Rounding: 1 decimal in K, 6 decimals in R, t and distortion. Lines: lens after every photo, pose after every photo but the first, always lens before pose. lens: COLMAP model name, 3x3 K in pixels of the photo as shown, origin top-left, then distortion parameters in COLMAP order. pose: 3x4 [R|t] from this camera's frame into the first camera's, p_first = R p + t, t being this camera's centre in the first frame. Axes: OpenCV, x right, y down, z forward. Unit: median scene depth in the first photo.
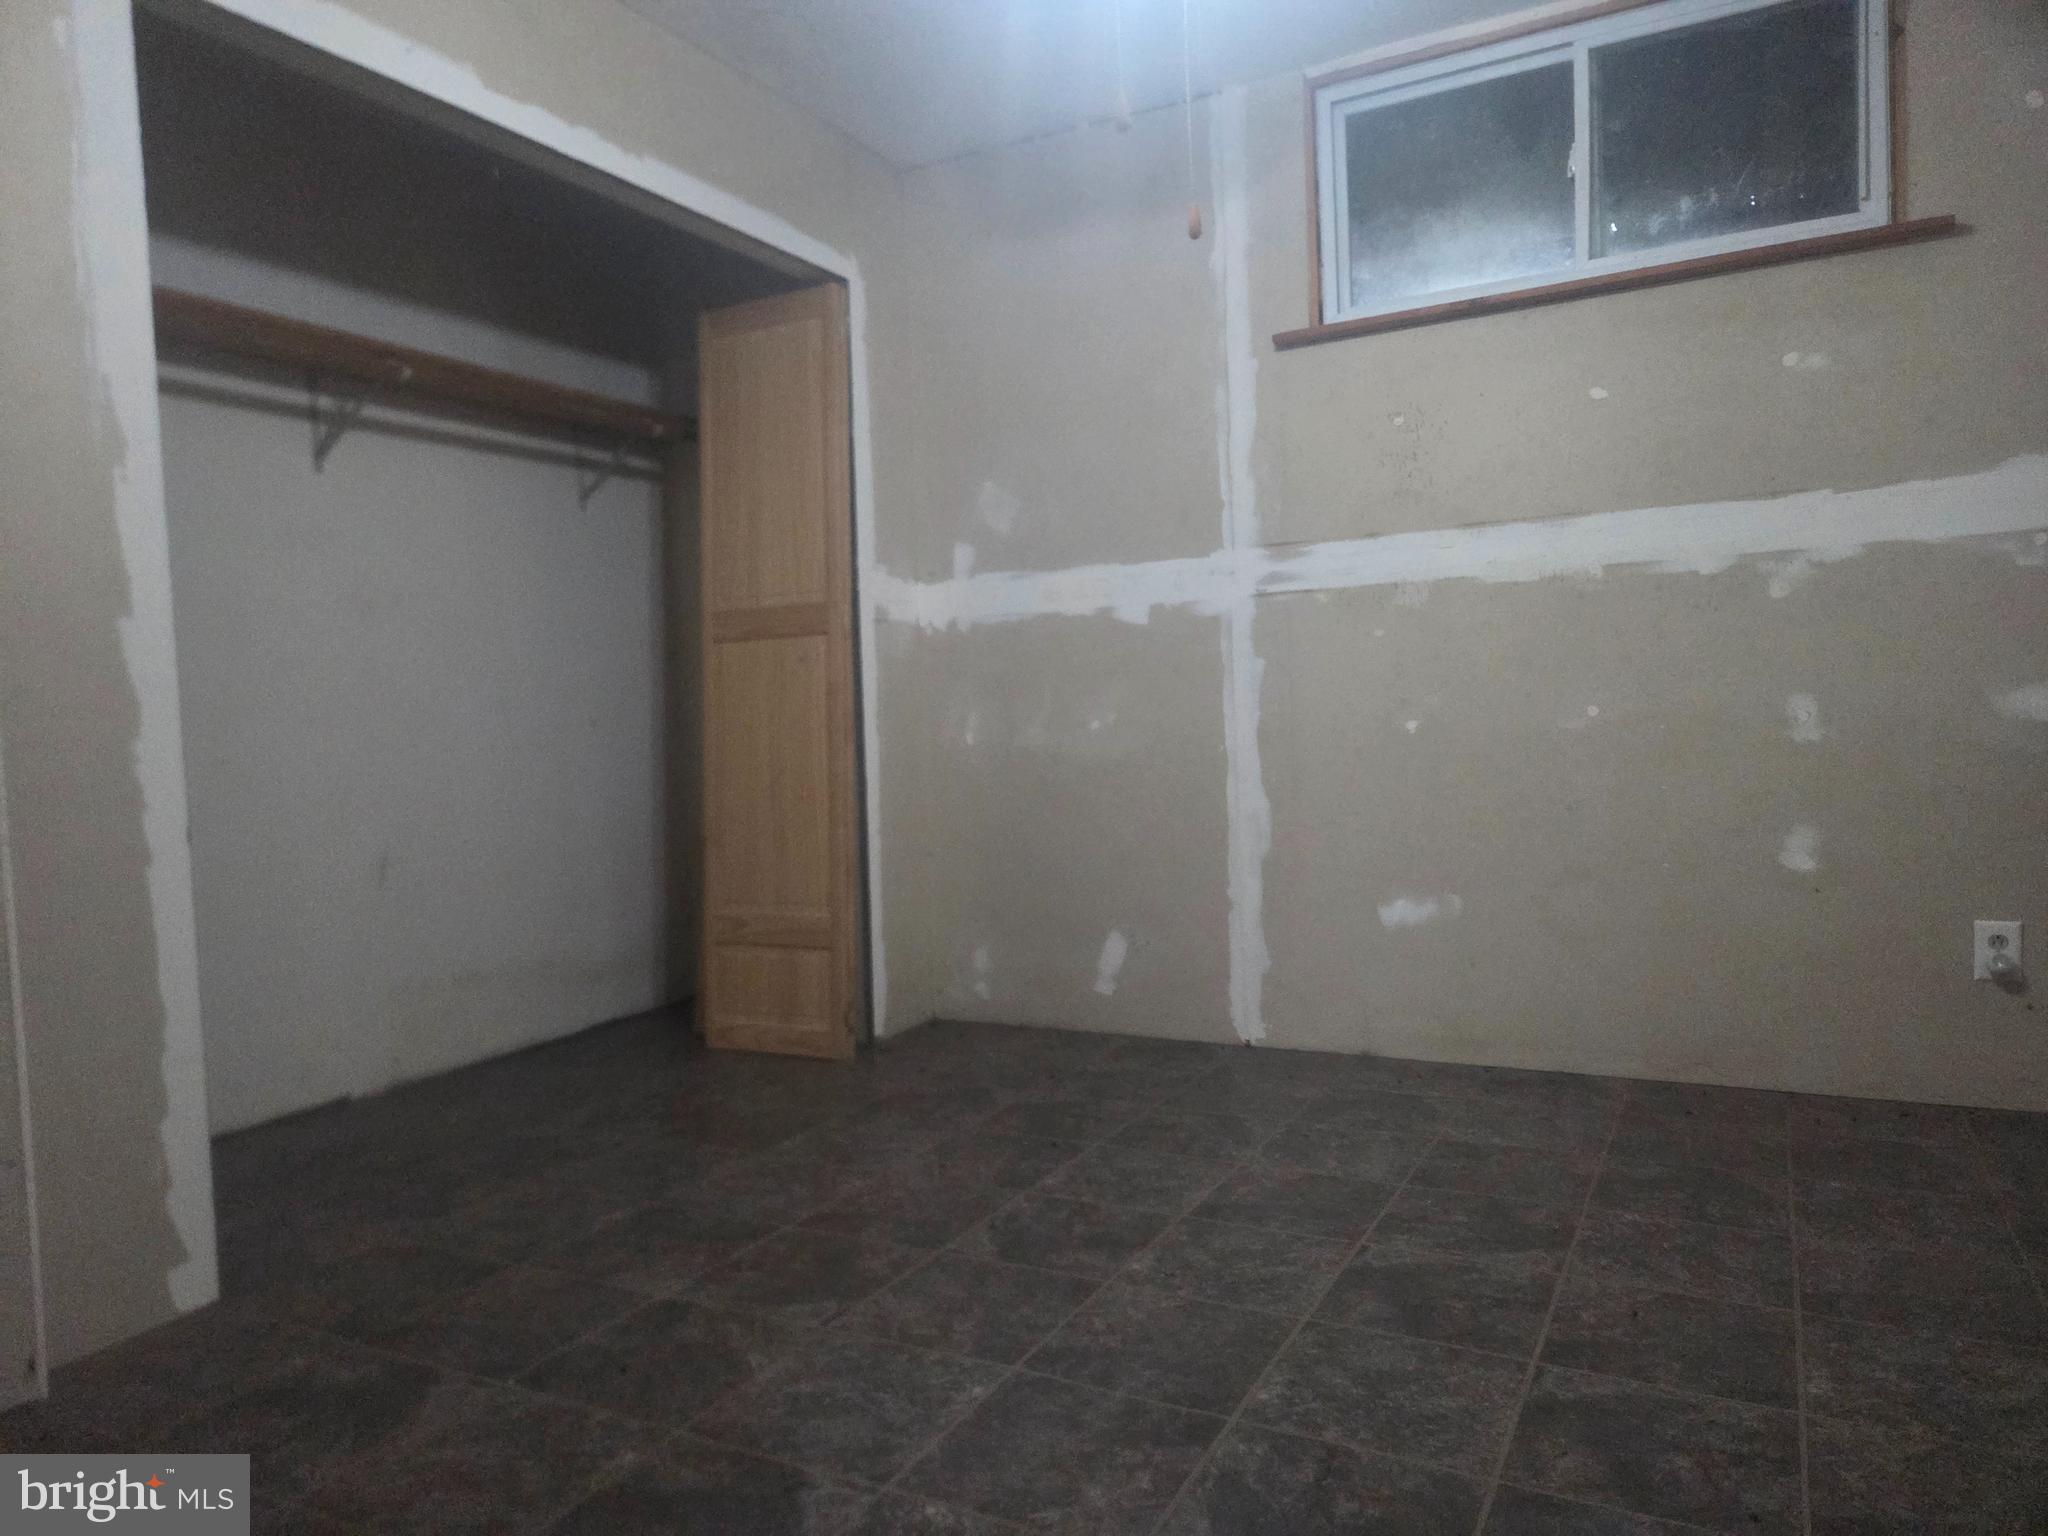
lens RADIAL K [[1386.7, 0, 1035.8], [0, 1386.7, 768.1], [0, 0, 1]] dist [0.050251, -0.033174]
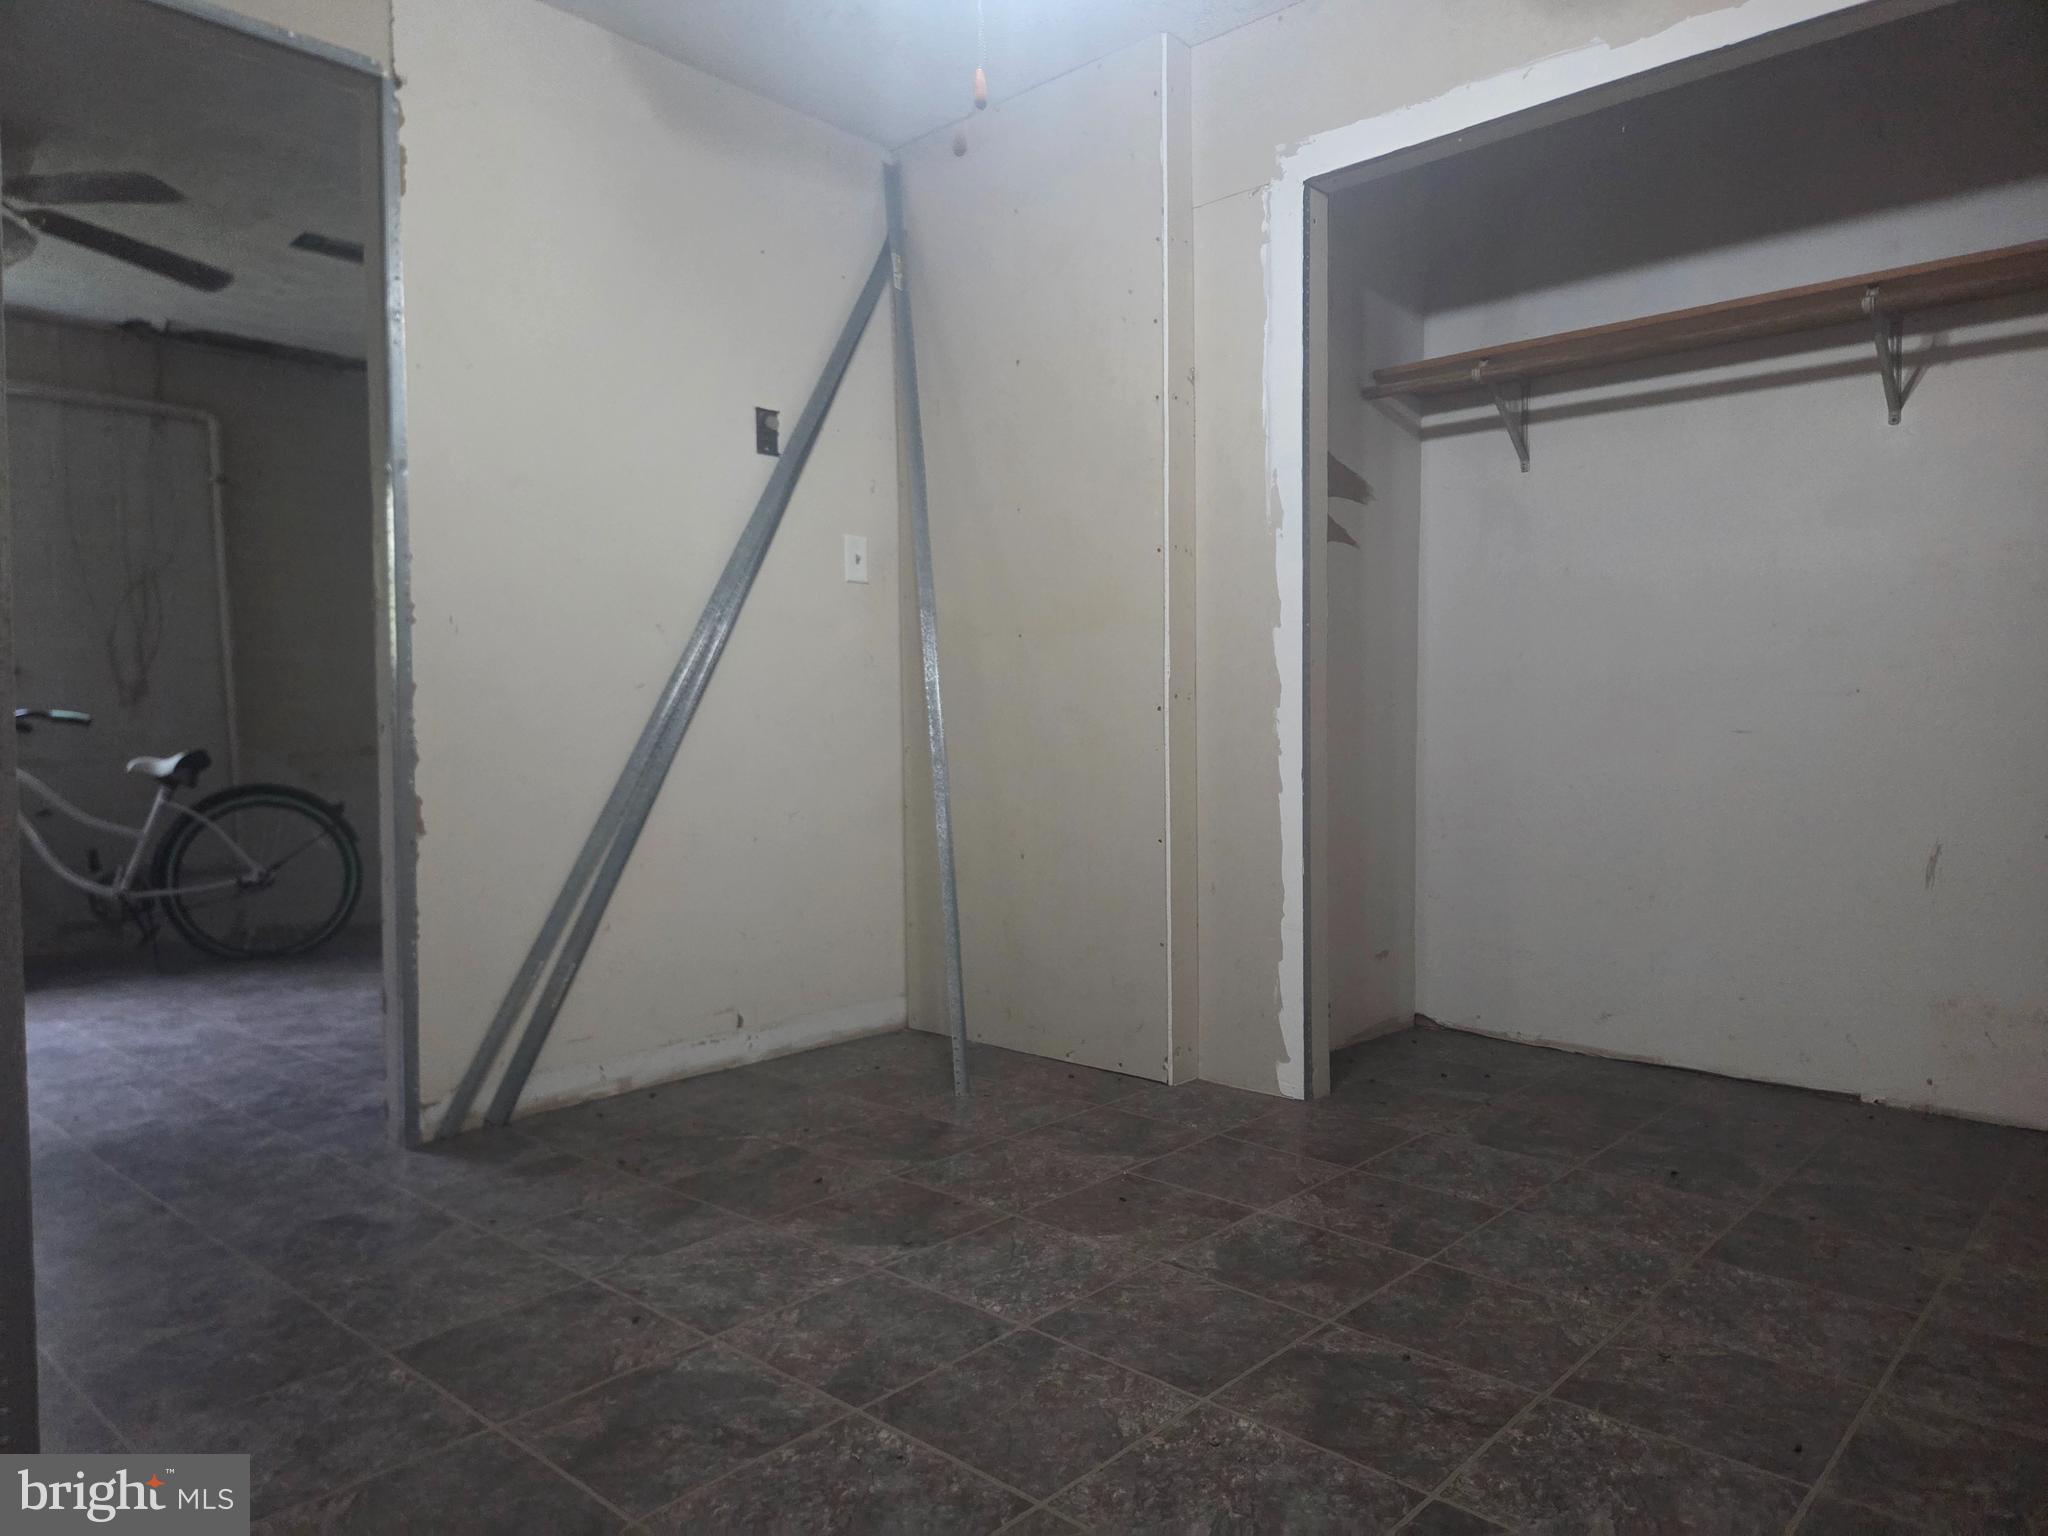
lens RADIAL K [[1386.7, 0, 1039.7], [0, 1386.7, 768.0], [0, 0, 1]] dist [0.050251, -0.033174]
pose [[-0.254971, 0.066245, -0.964677, 0.883932], [-0.030593, 0.996598, 0.076523, -0.063534], [0.966465, 0.049023, -0.252077, 1.147755]]
